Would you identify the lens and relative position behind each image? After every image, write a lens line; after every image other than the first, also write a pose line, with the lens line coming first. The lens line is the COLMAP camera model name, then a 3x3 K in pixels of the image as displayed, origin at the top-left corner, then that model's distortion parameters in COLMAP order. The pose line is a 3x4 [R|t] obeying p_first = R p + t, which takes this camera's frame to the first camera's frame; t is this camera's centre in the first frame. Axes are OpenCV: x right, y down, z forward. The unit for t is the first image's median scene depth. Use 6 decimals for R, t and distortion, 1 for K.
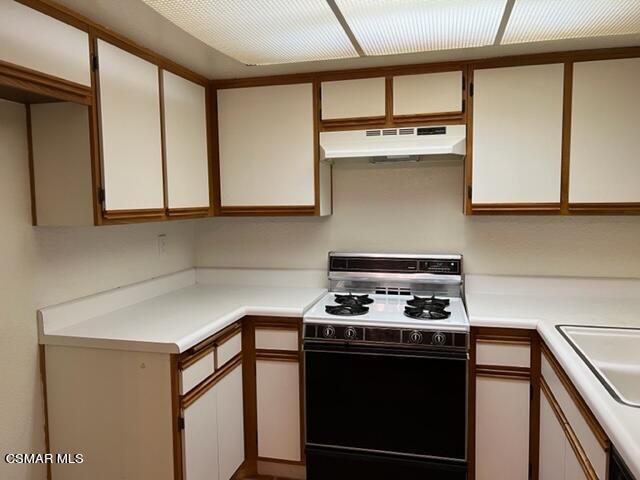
lens RADIAL K [[482.4, 0, 323.0], [0, 482.4, 238.3], [0, 0, 1]] dist [0.068755, -0.075143]
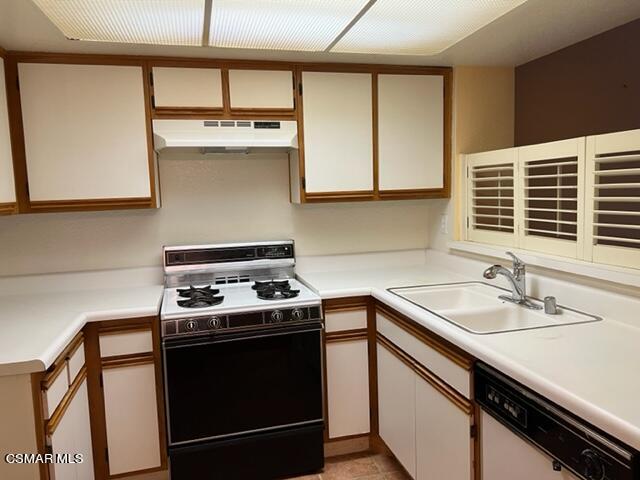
lens RADIAL K [[482.4, 0, 318.1], [0, 482.4, 239.4], [0, 0, 1]] dist [0.068755, -0.075143]
pose [[0.877819, -0.064470, 0.474635, -0.205666], [0.059919, 0.997897, 0.024727, 0.011042], [-0.475230, 0.006734, 0.879836, 0.010703]]
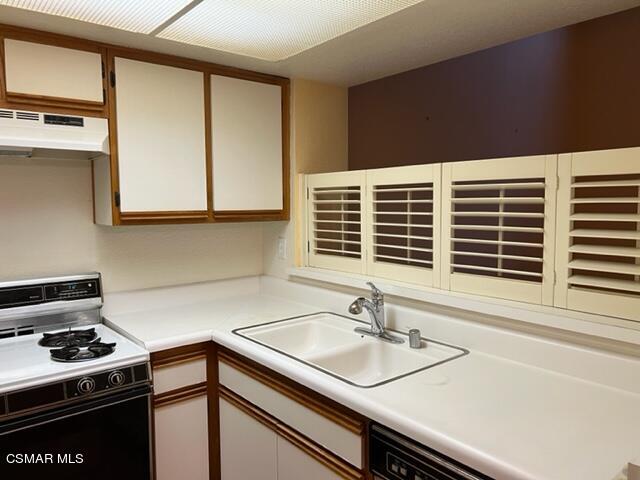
lens RADIAL K [[482.4, 0, 317.8], [0, 482.4, 237.6], [0, 0, 1]] dist [0.068755, -0.075143]
pose [[0.601438, -0.053500, 0.797126, -0.176893], [0.065127, 0.997718, 0.017825, -0.019202], [-0.796261, 0.041194, 0.603550, 0.205073]]
